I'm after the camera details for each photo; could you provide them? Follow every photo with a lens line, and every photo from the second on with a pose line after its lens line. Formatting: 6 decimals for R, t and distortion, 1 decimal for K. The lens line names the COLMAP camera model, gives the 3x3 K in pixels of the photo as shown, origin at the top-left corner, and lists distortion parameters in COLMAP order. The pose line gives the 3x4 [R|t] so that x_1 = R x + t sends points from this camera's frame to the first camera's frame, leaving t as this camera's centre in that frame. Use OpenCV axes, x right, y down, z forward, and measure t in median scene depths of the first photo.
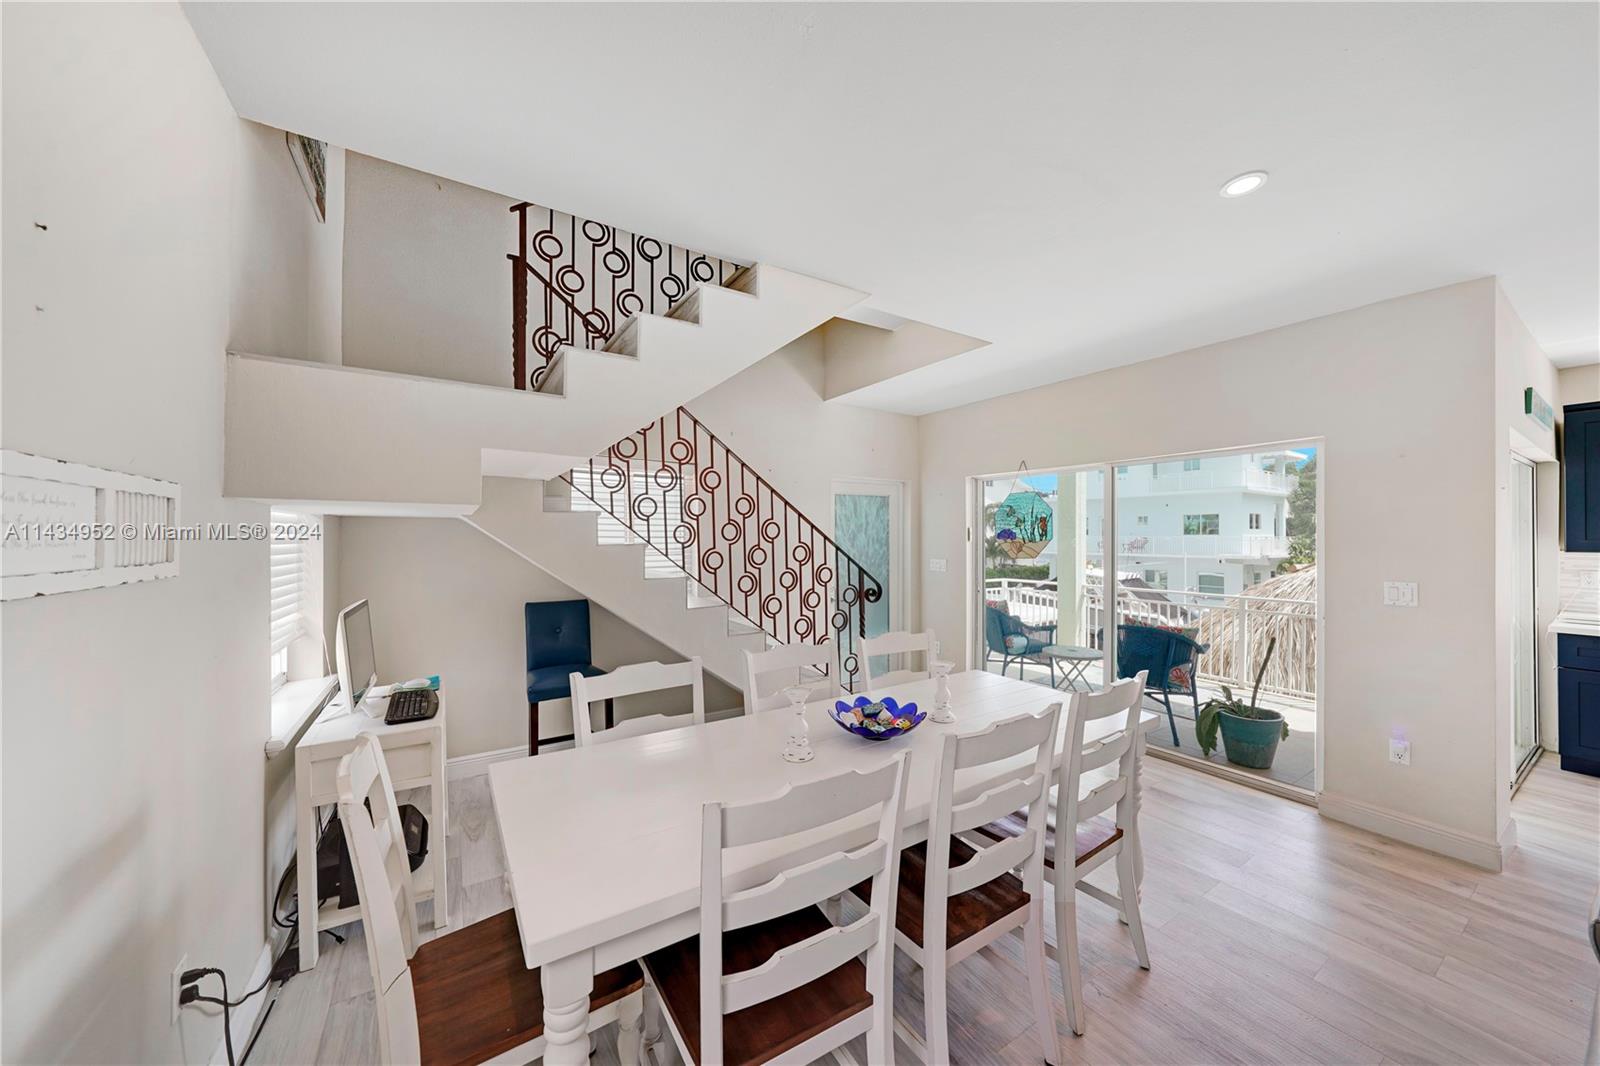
lens RADIAL K [[567.4, 0, 803.0], [0, 567.4, 536.6], [0, 0, 1]] dist [-0.015521, 0.004137]
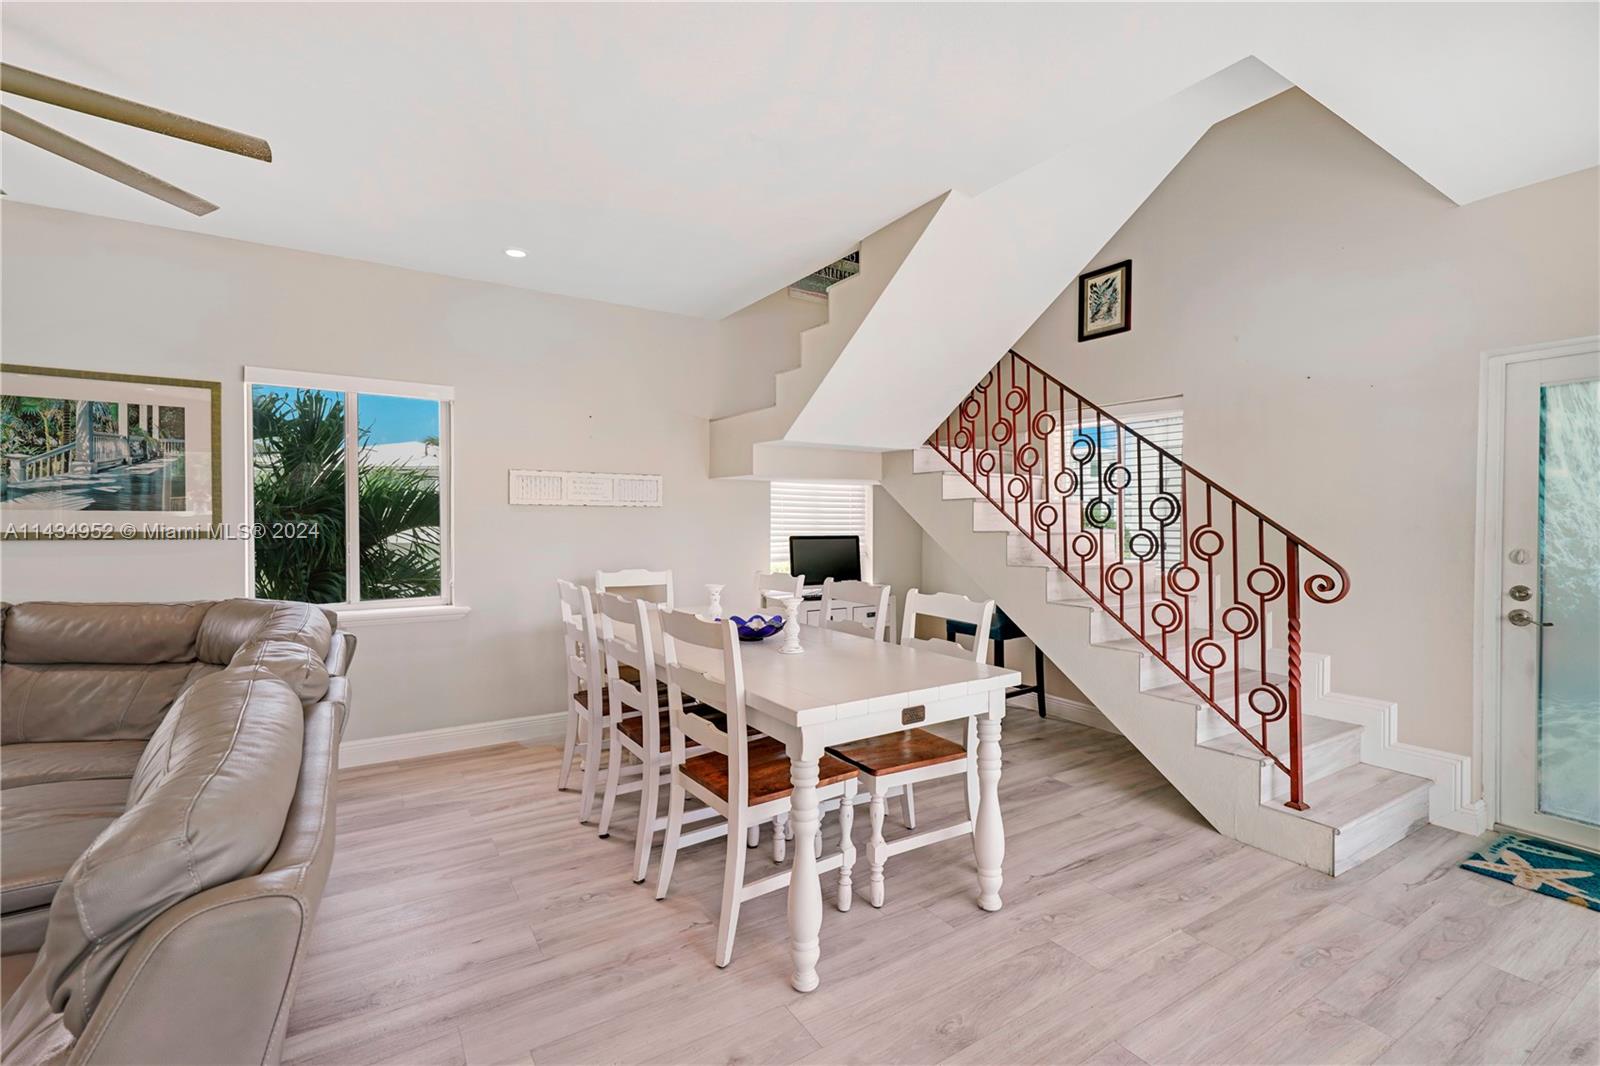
lens RADIAL K [[701.4, 0, 790.1], [0, 701.4, 529.8], [0, 0, 1]] dist [0.019019, 0.000810]
pose [[-0.022453, 0.013136, -0.999662, 0.870722], [-0.001253, 0.999913, 0.013167, 0.046028], [0.999747, 0.001548, -0.022435, 0.592128]]
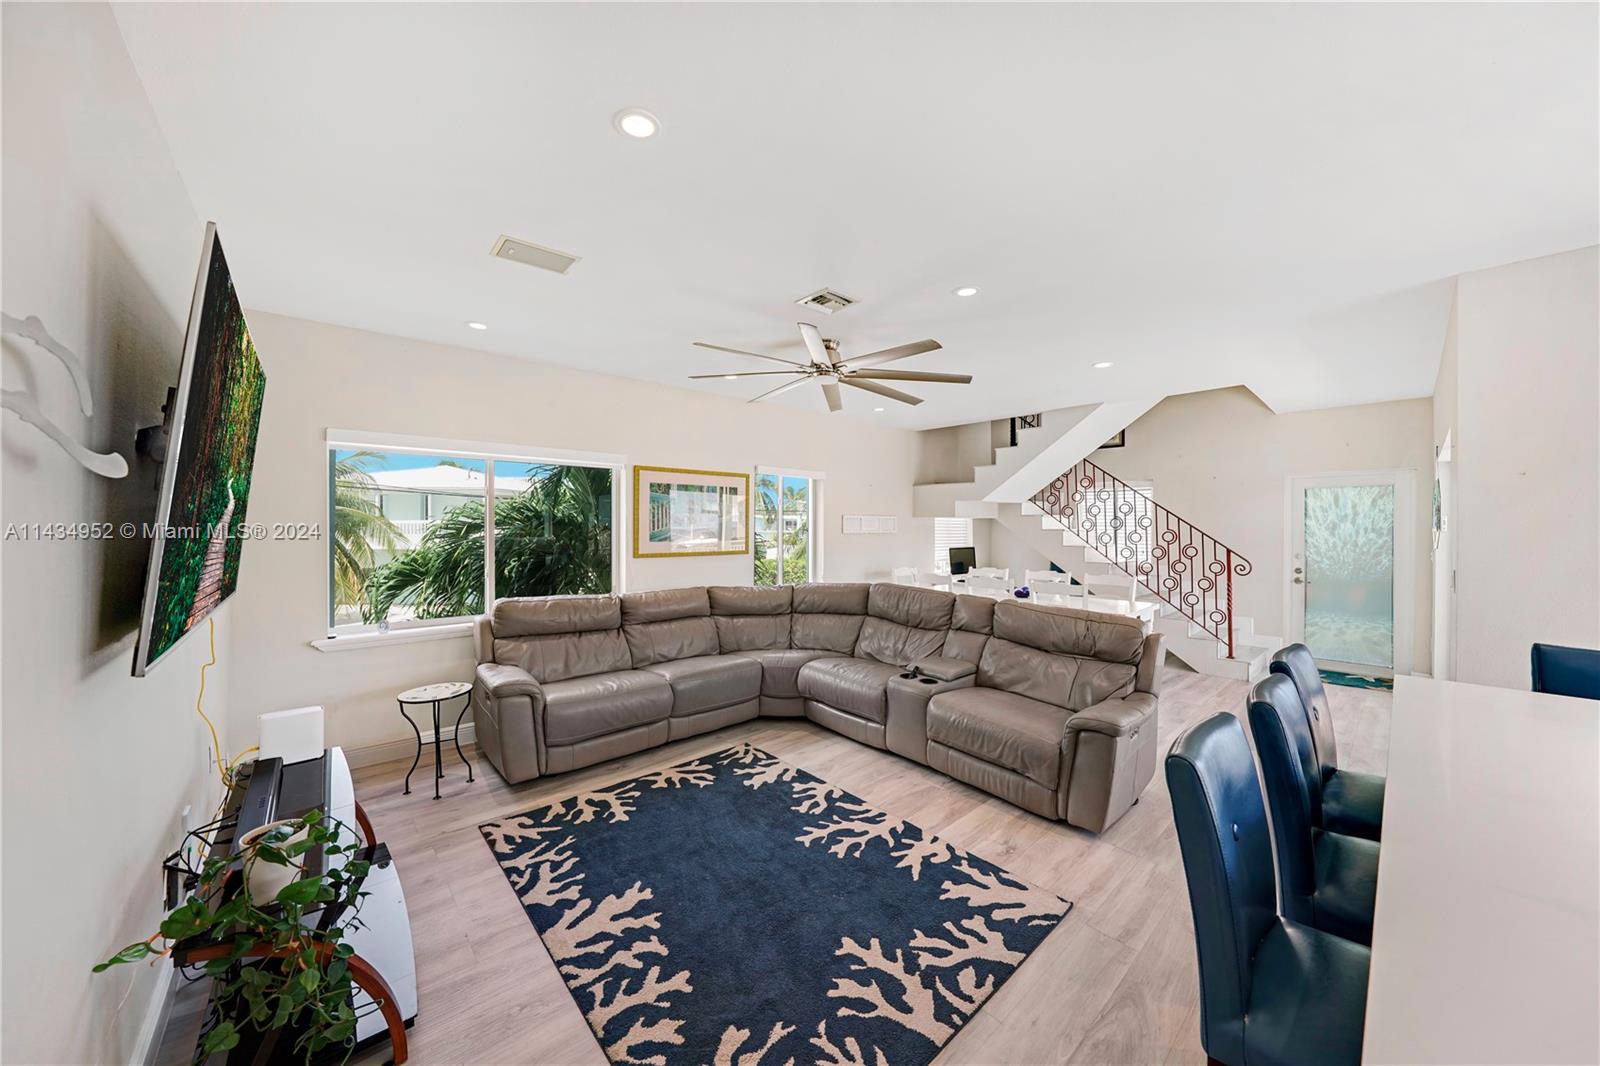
lens RADIAL K [[567.4, 0, 794.9], [0, 567.4, 522.0], [0, 0, 1]] dist [-0.015521, 0.004137]
pose [[0.146832, -0.007046, -0.989136, 1.409204], [0.000145, 0.999975, -0.007102, 0.000686], [0.989161, 0.000899, 0.146830, -0.247281]]
